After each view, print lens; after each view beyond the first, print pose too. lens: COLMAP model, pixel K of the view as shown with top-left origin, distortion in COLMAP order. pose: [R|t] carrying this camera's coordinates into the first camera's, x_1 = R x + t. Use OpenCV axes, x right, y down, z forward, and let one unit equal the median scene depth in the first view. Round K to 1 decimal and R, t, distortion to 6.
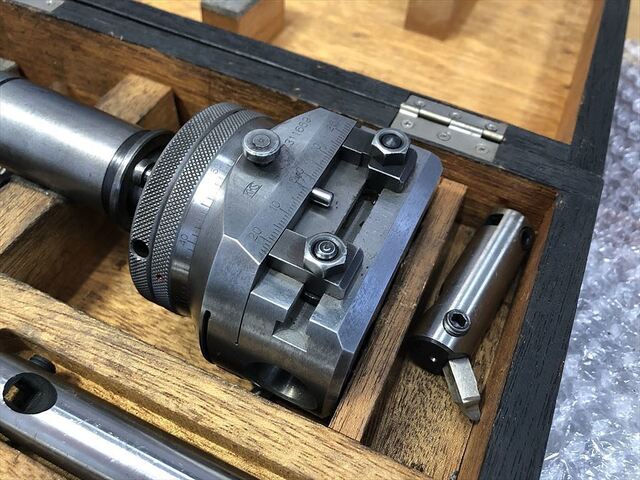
lens RADIAL K [[545.7, 0, 320.0], [0, 545.7, 240.0], [0, 0, 1]] dist [-0.010629, -0.007860]
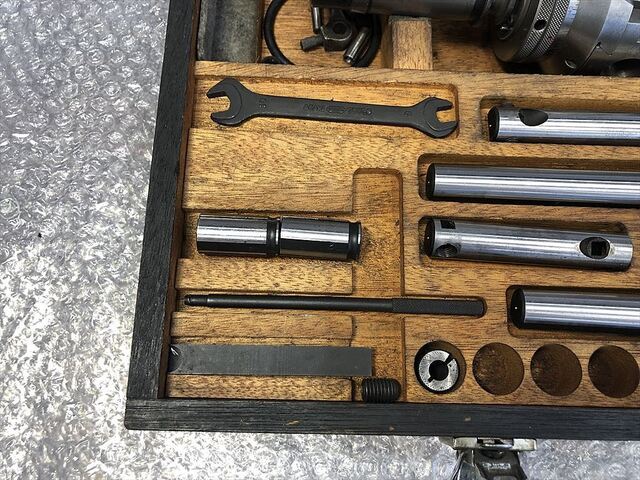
lens RADIAL K [[526.3, 0, 310.1], [0, 526.3, 237.7], [0, 0, 1]] dist [-0.005248, -0.013251]
pose [[0.916944, -0.392612, 0.071195, -1.114407], [0.329046, 0.844947, 0.421656, -0.287707], [-0.225703, -0.363209, 0.903957, -0.480572]]
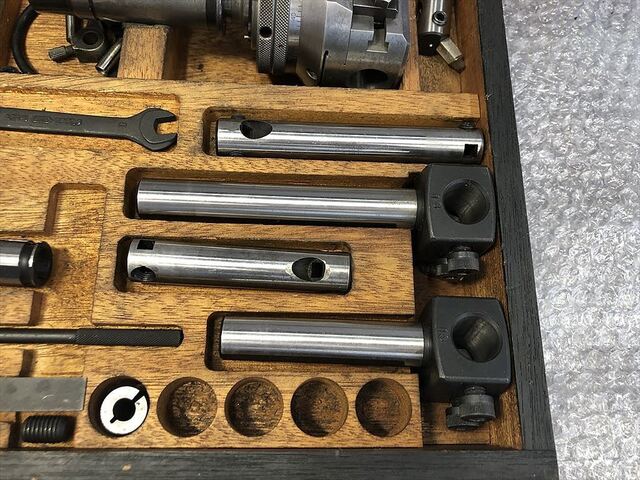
lens RADIAL K [[530.2, 0, 311.8], [0, 530.2, 240.3], [0, 0, 1]] dist [-0.002331, -0.009438]
pose [[0.907537, -0.391609, 0.151721, -0.551040], [0.308728, 0.867004, 0.391142, -0.017766], [-0.284717, -0.308135, 0.907738, -0.541580]]
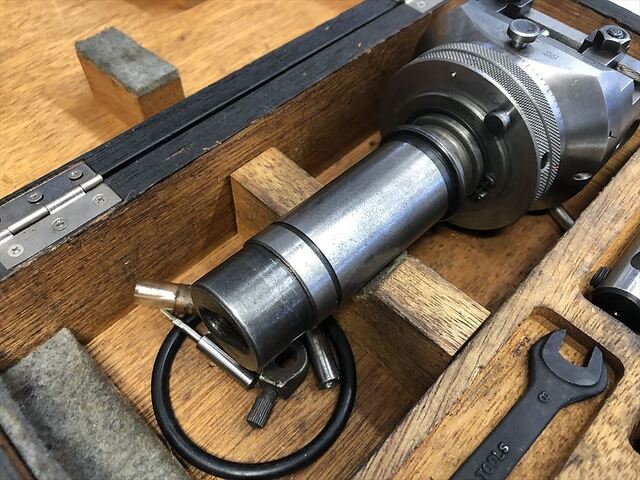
lens RADIAL K [[538.7, 0, 319.7], [0, 538.7, 247.8], [0, 0, 1]] dist [-0.002605, -0.006426]
pose [[0.323937, -0.790828, 0.519284, -0.994130], [0.740466, 0.553575, 0.381137, -0.549111], [-0.588876, 0.261048, 0.764904, 0.353705]]
